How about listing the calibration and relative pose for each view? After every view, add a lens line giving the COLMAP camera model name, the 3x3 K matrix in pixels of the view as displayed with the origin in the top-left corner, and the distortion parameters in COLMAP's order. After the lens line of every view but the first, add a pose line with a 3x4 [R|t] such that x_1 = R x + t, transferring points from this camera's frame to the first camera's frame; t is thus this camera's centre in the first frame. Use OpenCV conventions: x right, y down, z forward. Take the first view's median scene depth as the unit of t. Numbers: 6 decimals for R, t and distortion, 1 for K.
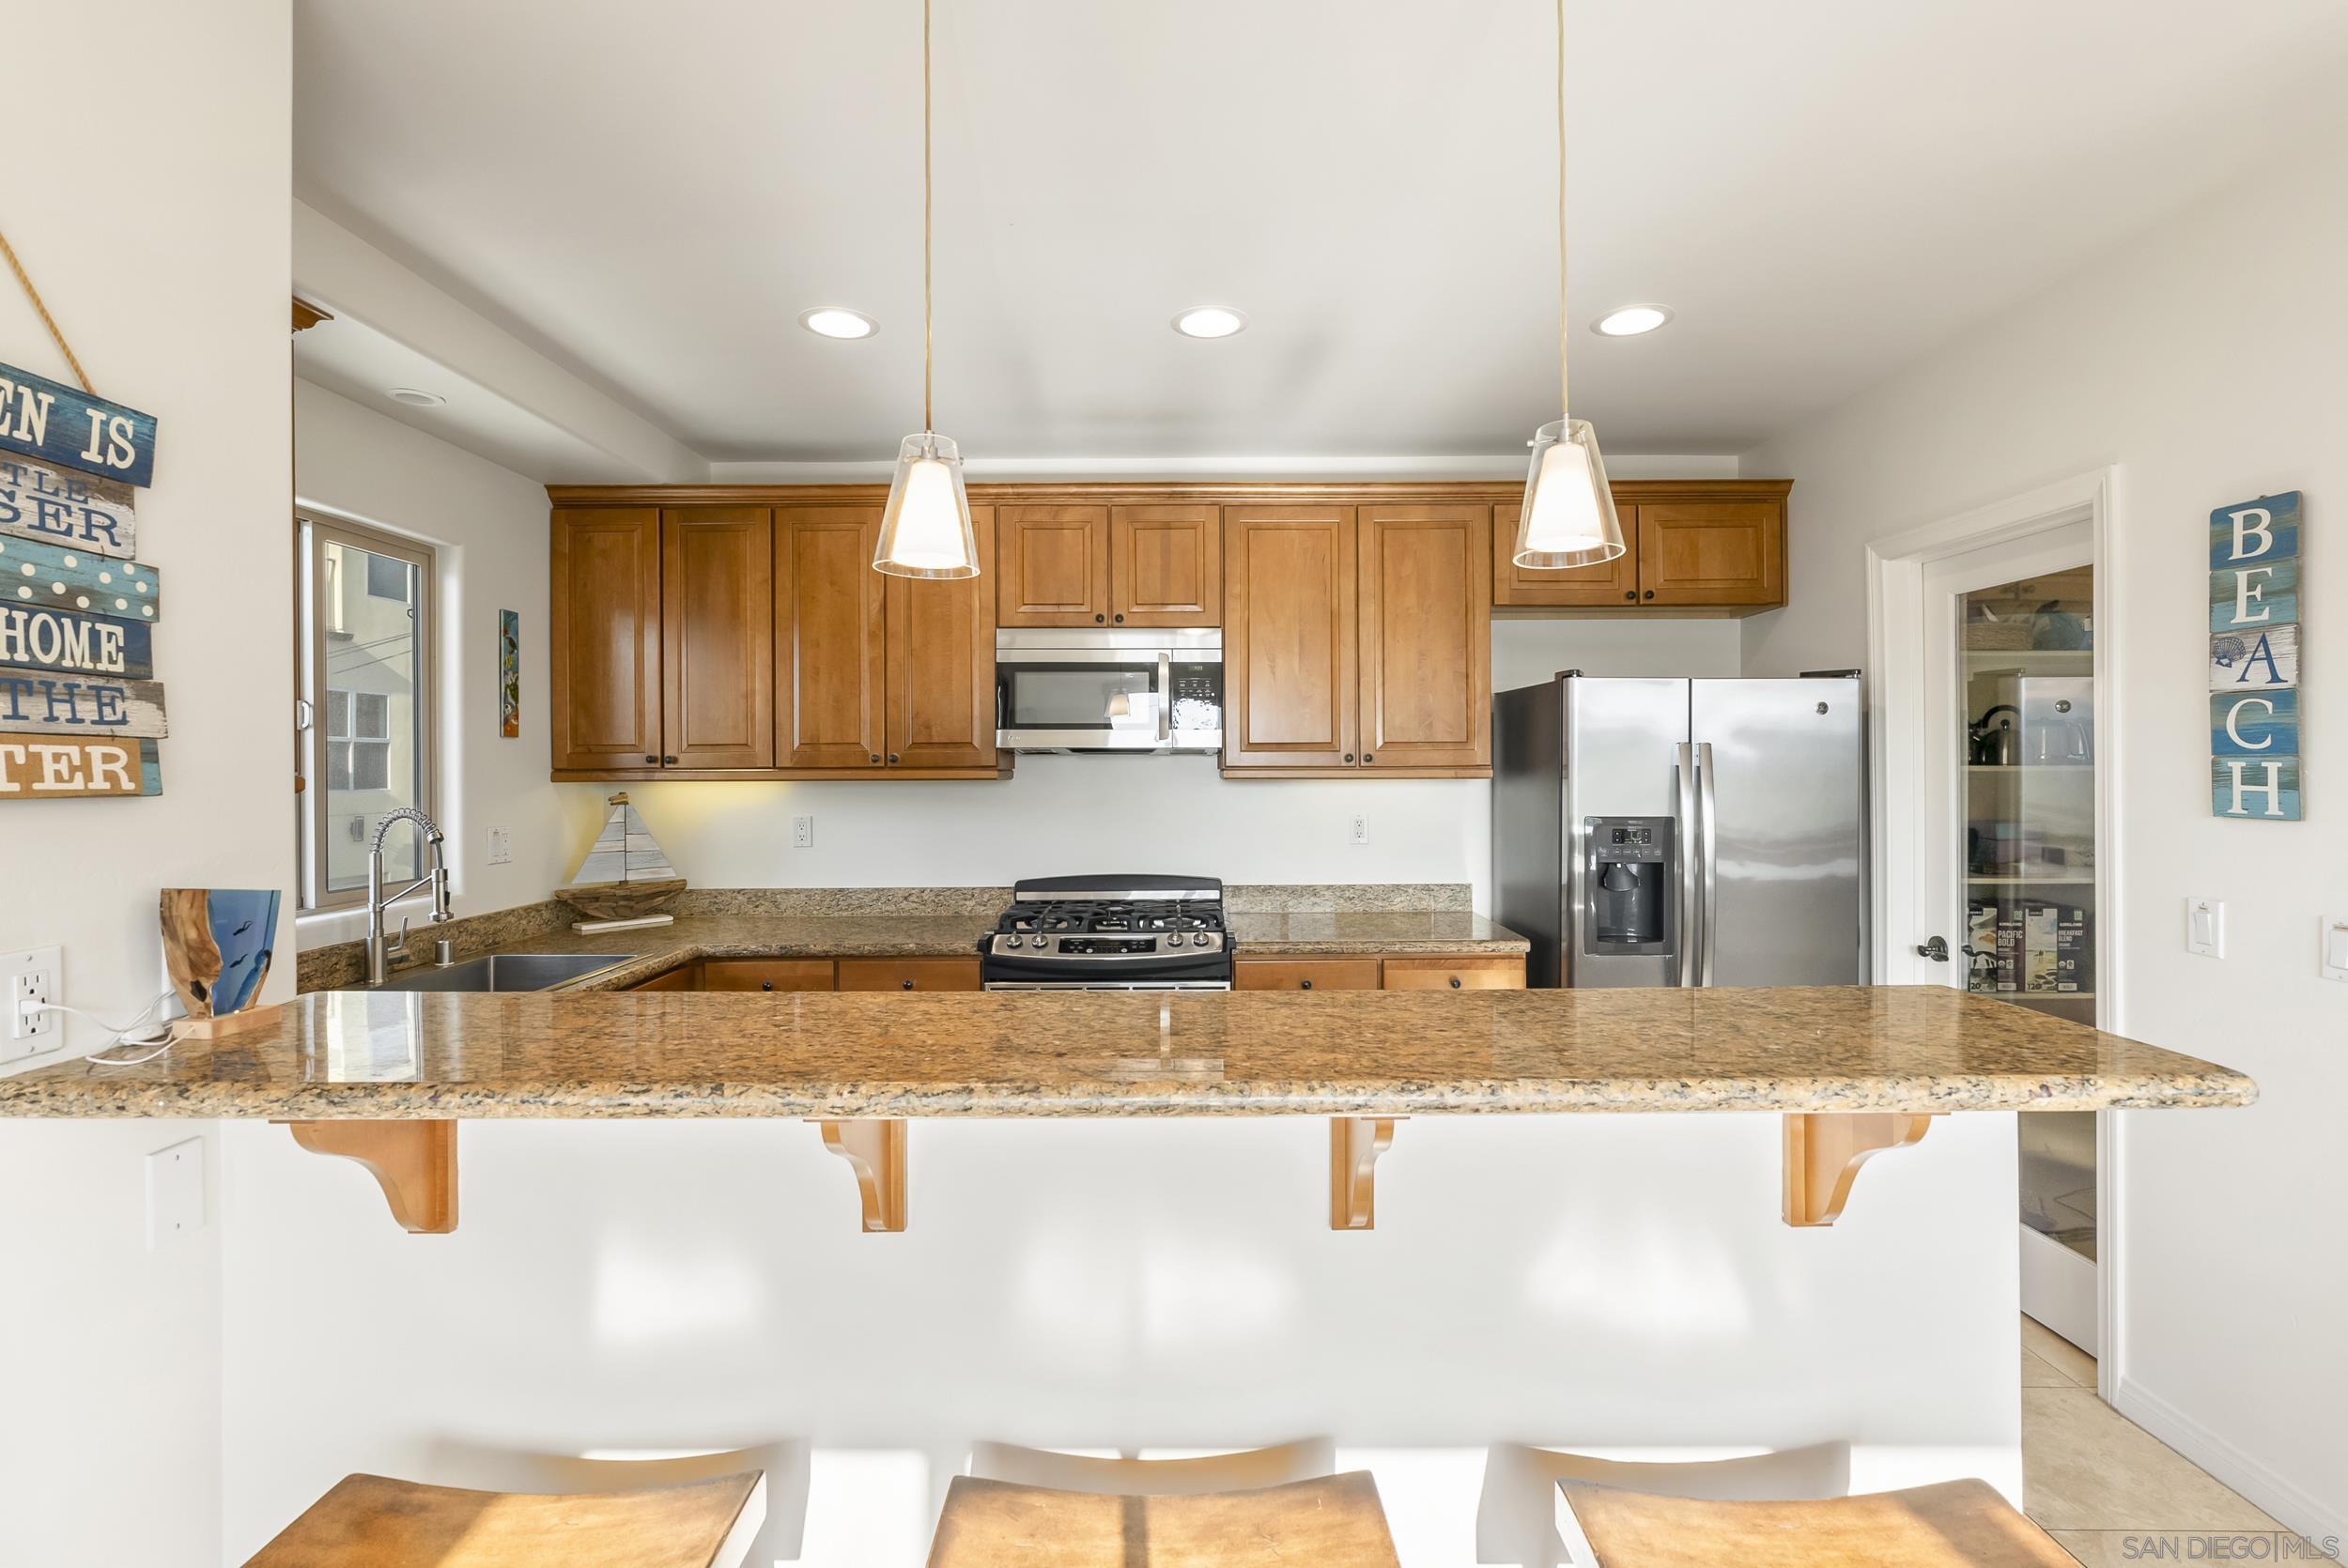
lens RADIAL K [[1063.5, 0, 1155.6], [0, 1063.5, 772.9], [0, 0, 1]] dist [-0.005725, -0.000179]
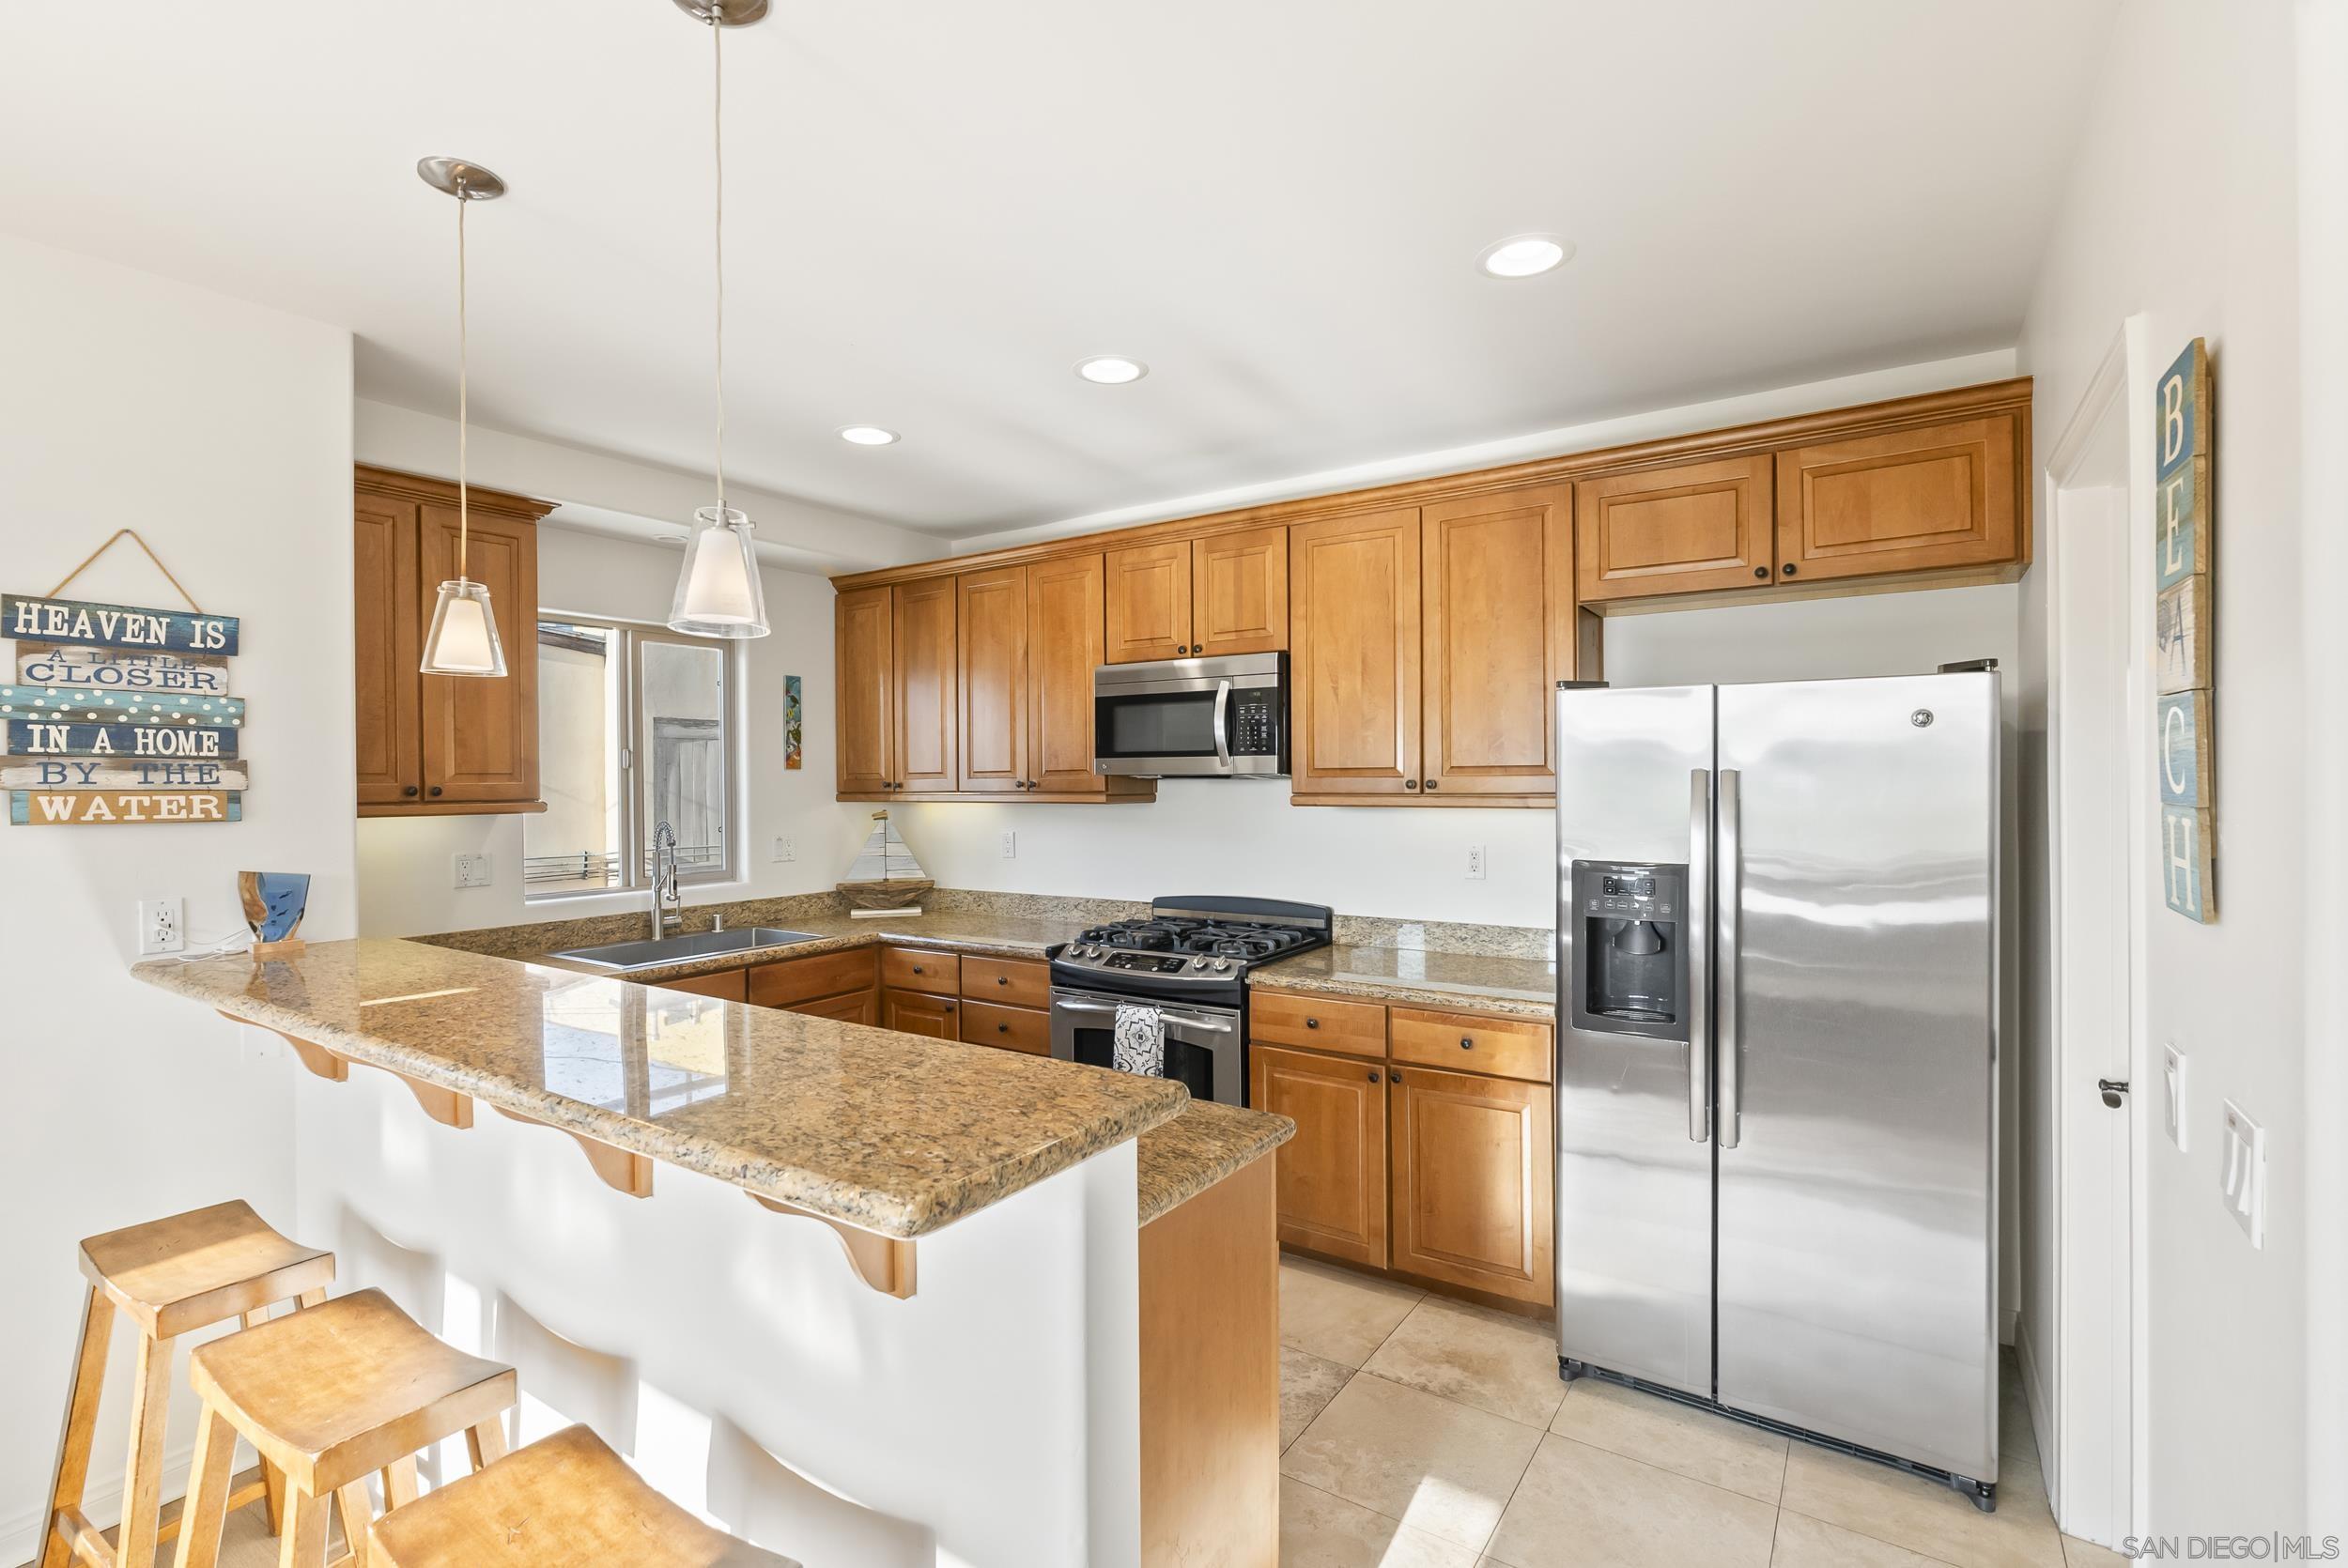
lens RADIAL K [[1063.5, 0, 1165.1], [0, 1063.5, 792.6], [0, 0, 1]] dist [-0.005725, -0.000179]
pose [[0.834111, 0.005039, -0.551574, 0.673002], [0.000788, 0.999946, 0.010326, -0.021740], [0.551597, -0.009048, 0.834062, 0.160075]]
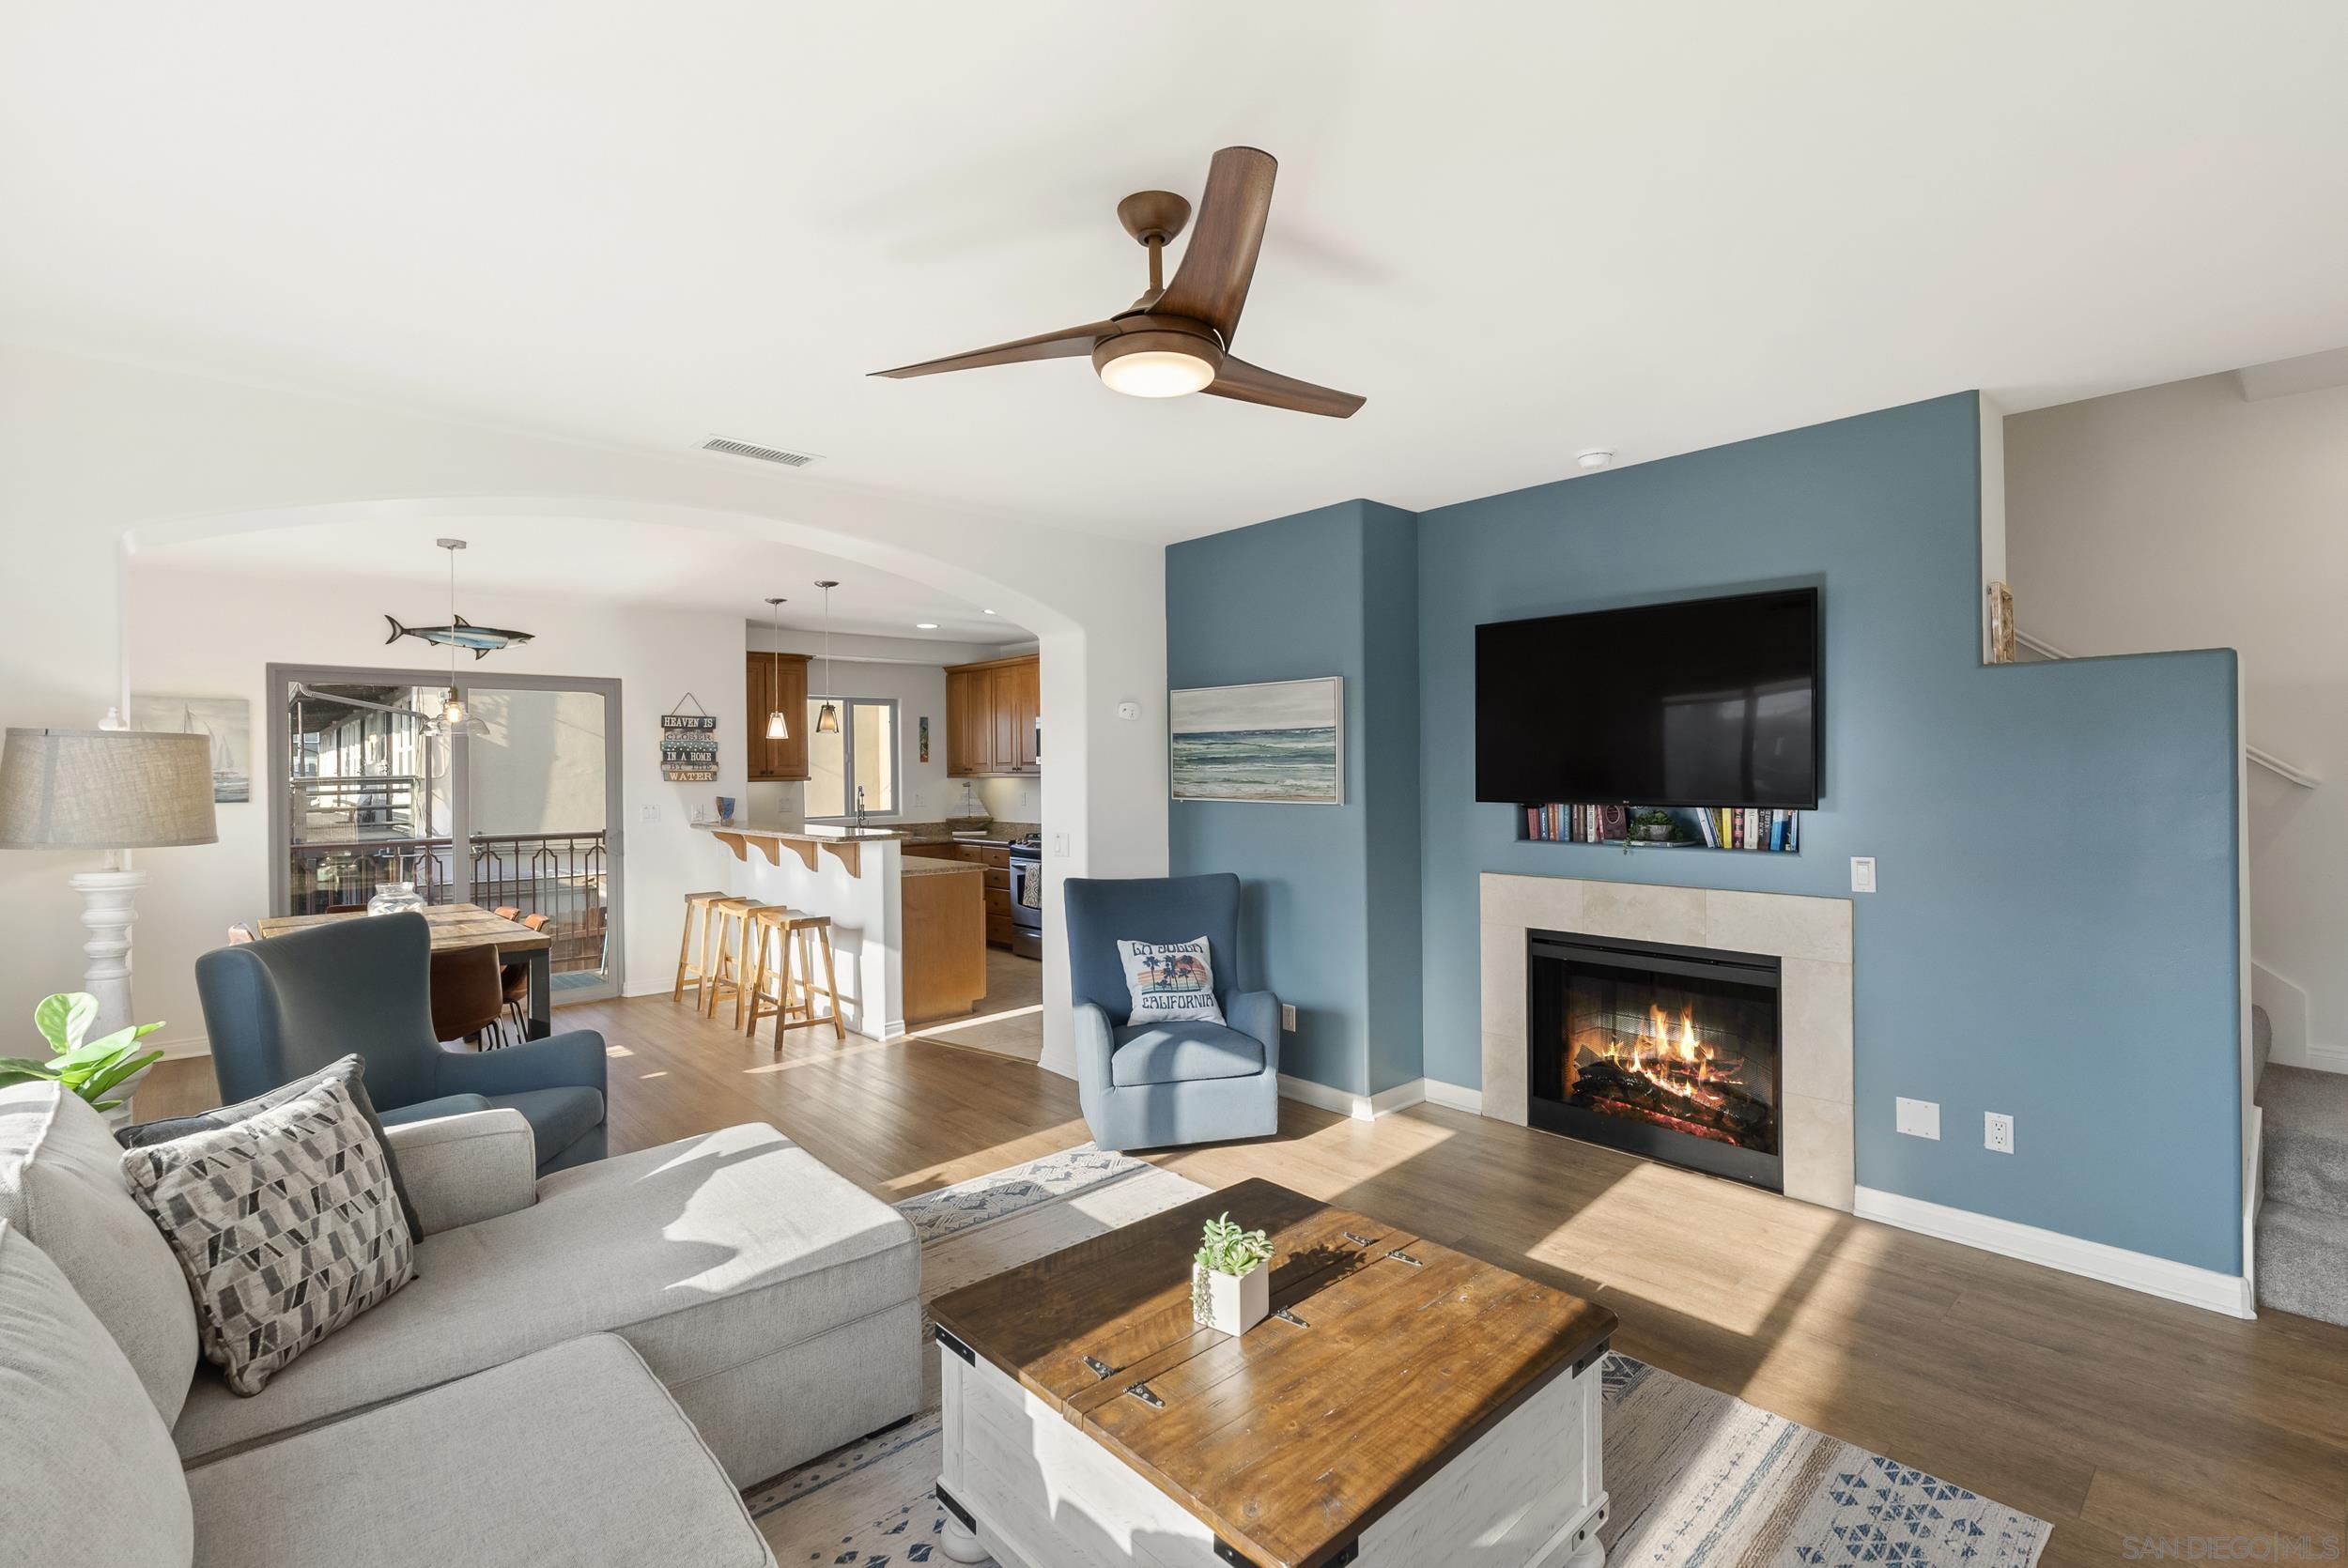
lens RADIAL K [[1063.5, 0, 1171.8], [0, 1063.5, 771.1], [0, 0, 1]] dist [-0.005725, -0.000179]
pose [[0.673039, -0.002366, -0.739603, 2.401226], [0.006384, 0.999976, 0.002611, -0.015766], [0.739579, -0.006478, 0.673038, -0.518068]]
